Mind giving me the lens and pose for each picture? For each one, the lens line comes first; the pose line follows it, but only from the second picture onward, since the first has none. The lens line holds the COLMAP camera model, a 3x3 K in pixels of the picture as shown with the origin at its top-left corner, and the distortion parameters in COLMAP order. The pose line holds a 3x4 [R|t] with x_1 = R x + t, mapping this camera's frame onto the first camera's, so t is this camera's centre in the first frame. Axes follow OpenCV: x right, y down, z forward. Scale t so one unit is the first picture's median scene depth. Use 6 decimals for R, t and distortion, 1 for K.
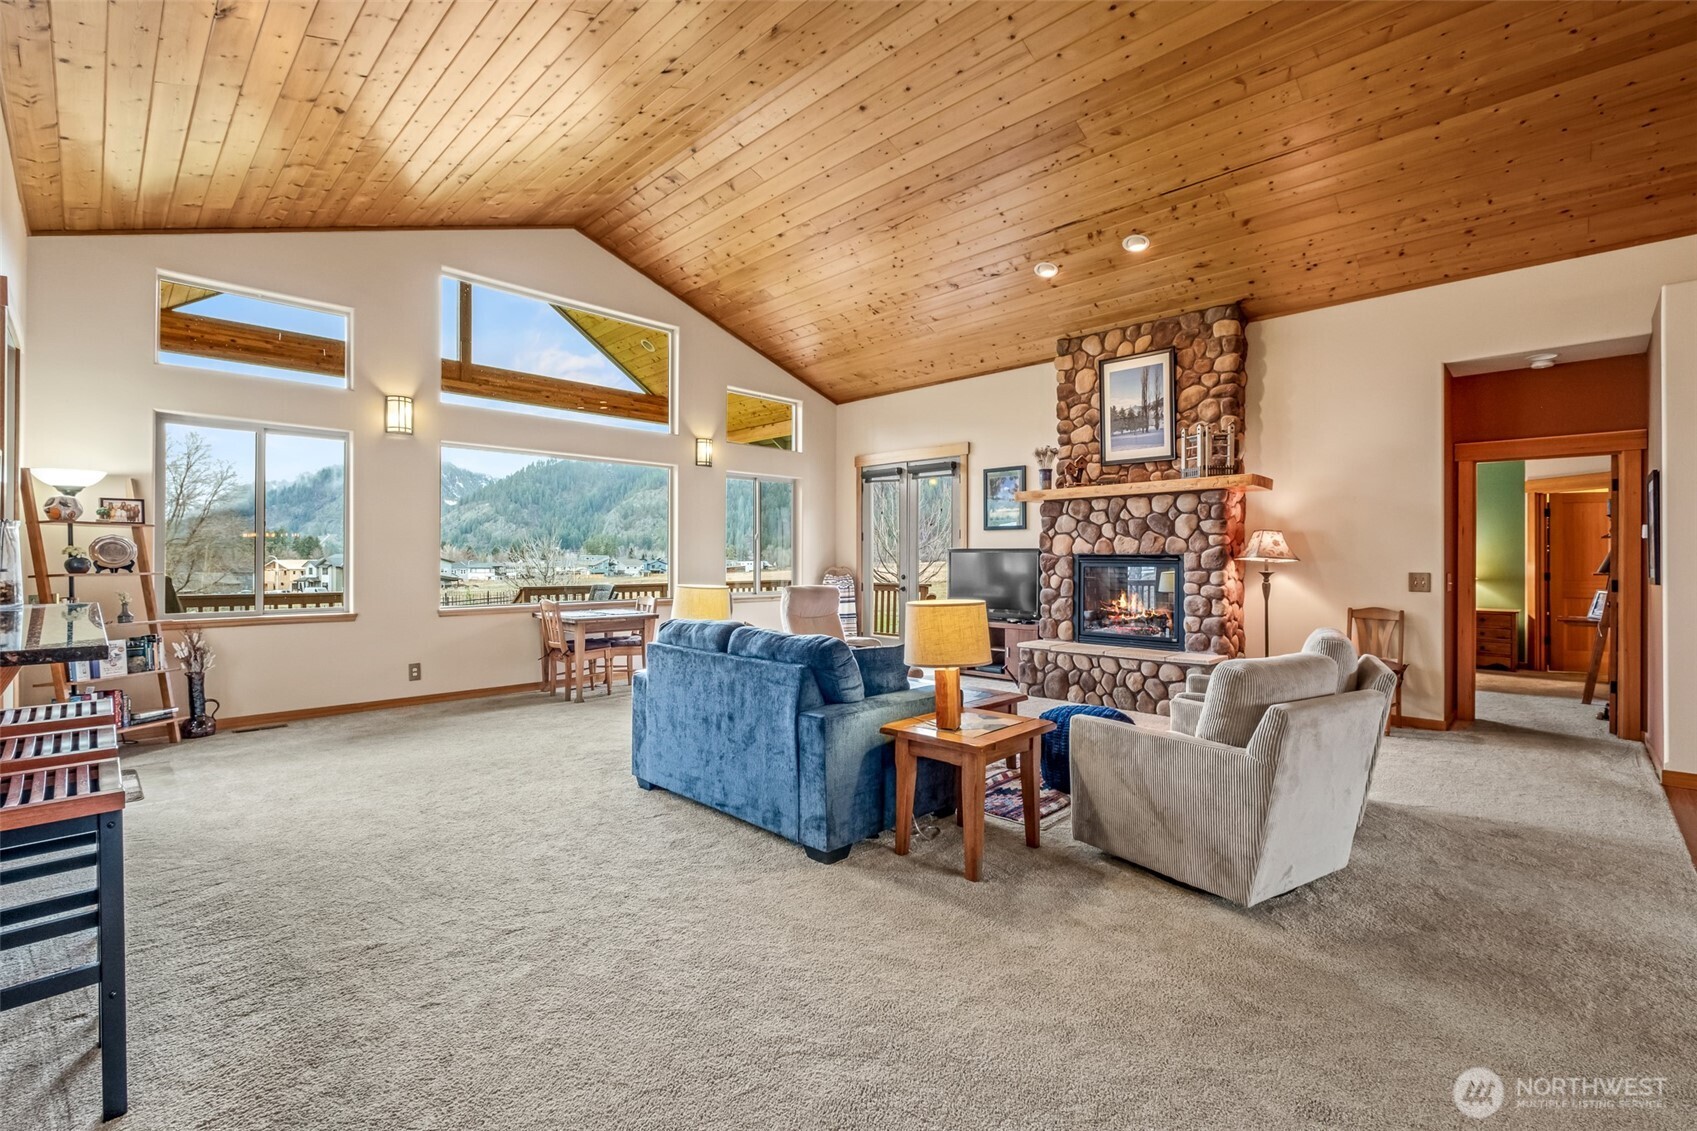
lens RADIAL K [[744.8, 0, 853.1], [0, 744.8, 555.8], [0, 0, 1]] dist [-0.007742, 0.001146]
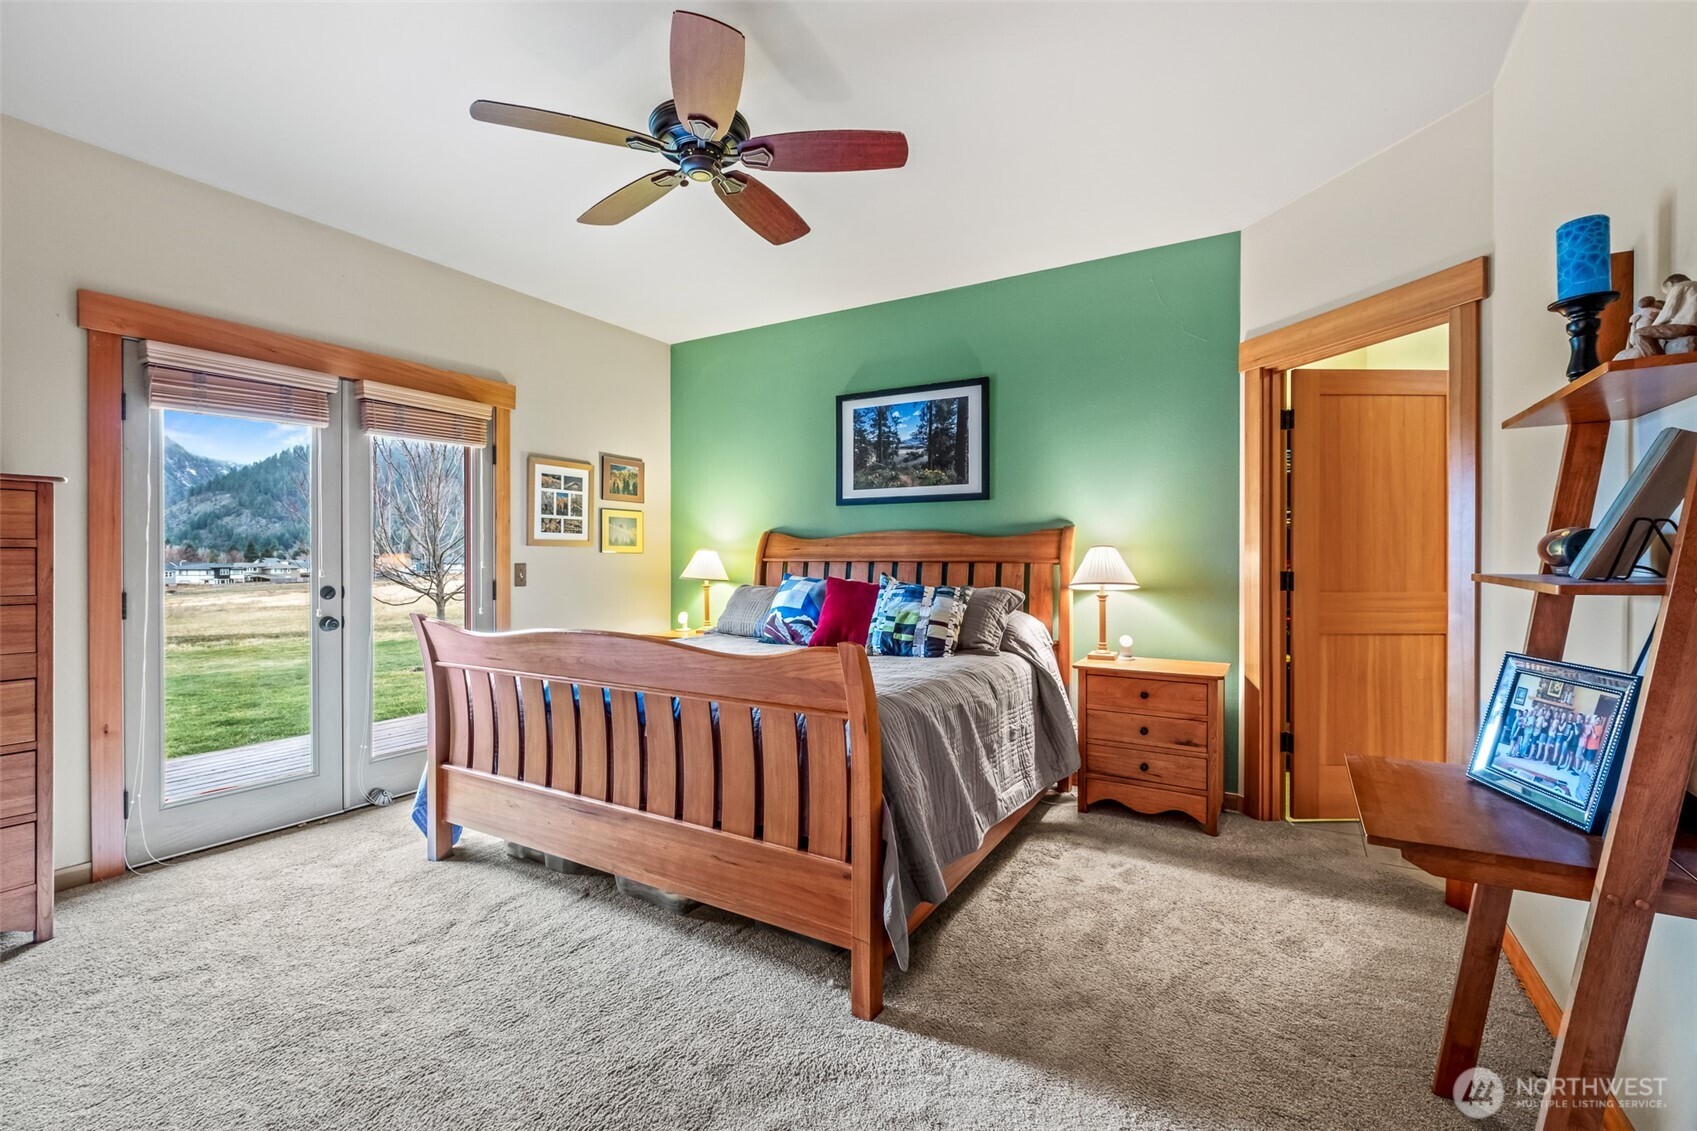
lens RADIAL K [[744.8, 0, 845.3], [0, 744.8, 565.0], [0, 0, 1]] dist [-0.007742, 0.001146]
pose [[0.973629, -0.008005, 0.227998, 0.829479], [0.004344, 0.999854, 0.016553, 0.015669], [-0.228097, -0.015126, 0.973521, 0.896442]]
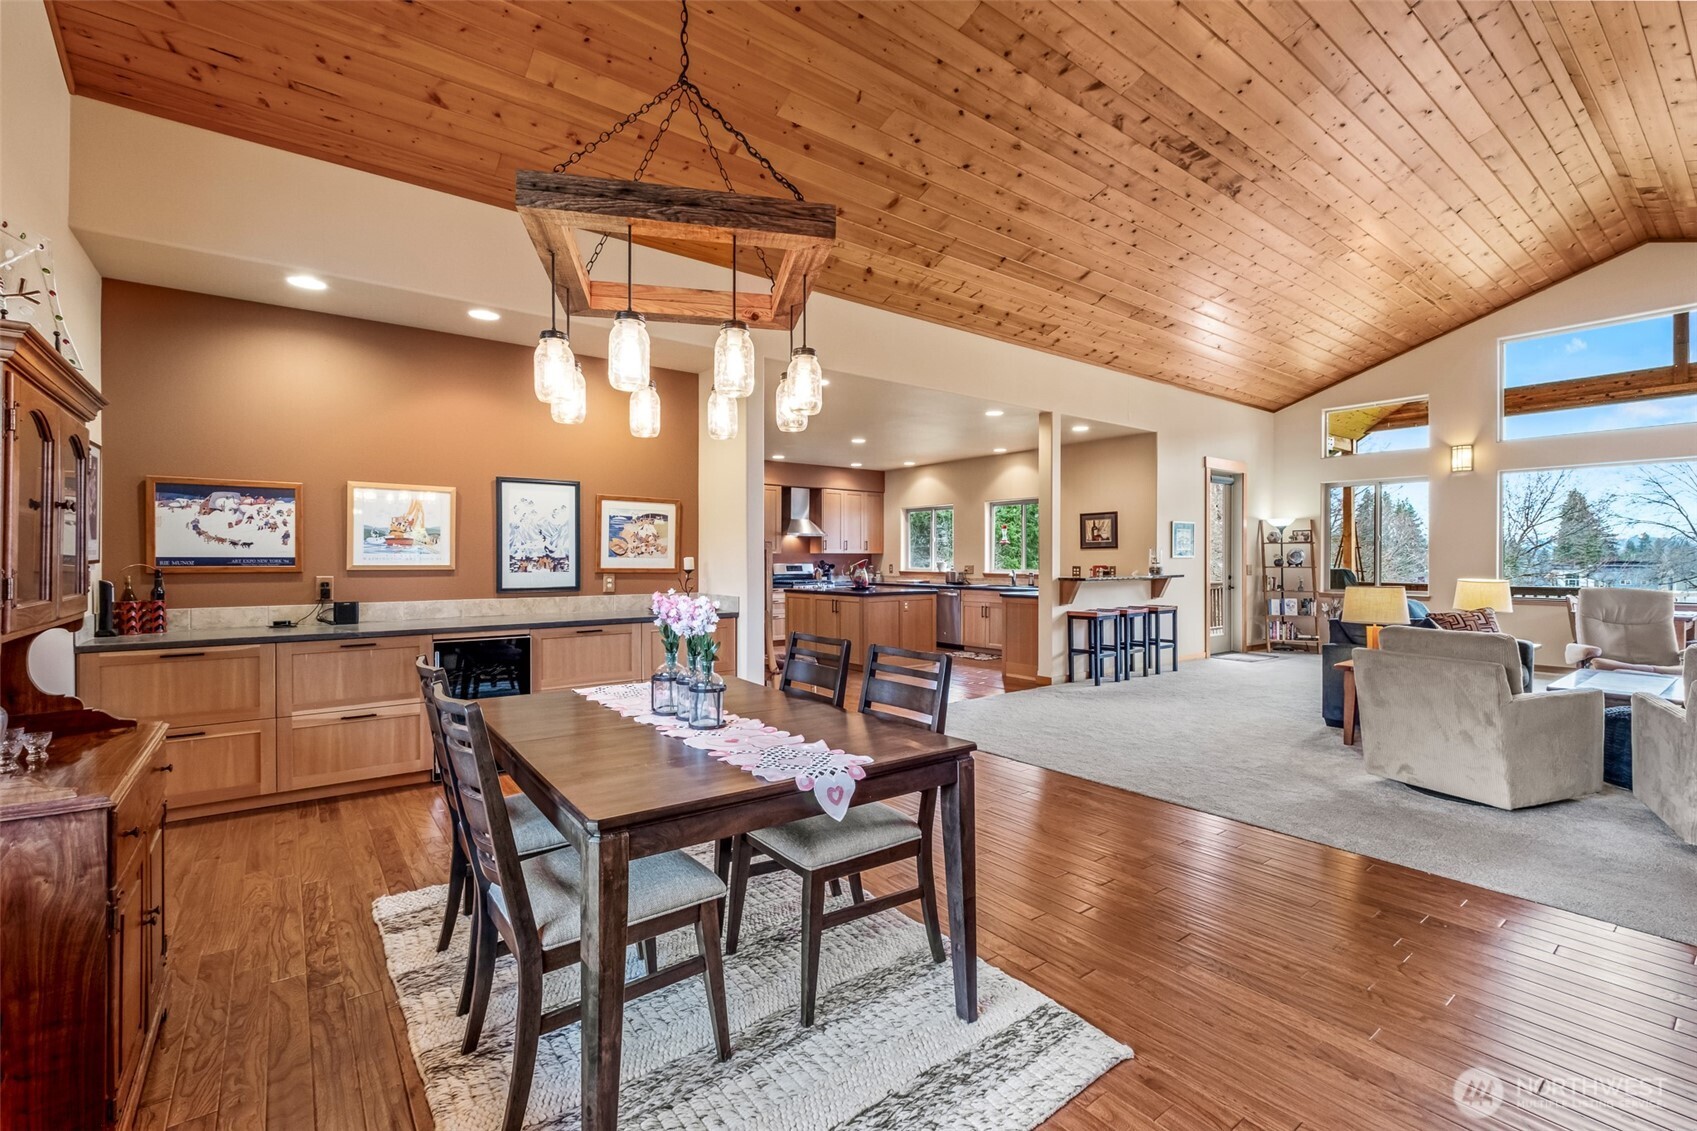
lens RADIAL K [[744.8, 0, 845.6], [0, 744.8, 561.4], [0, 0, 1]] dist [-0.007742, 0.001146]
pose [[-0.145884, 0.002527, -0.989299, 0.946549], [0.003404, 0.999992, 0.002053, -0.000037], [0.989296, -0.003068, -0.145891, 0.043477]]
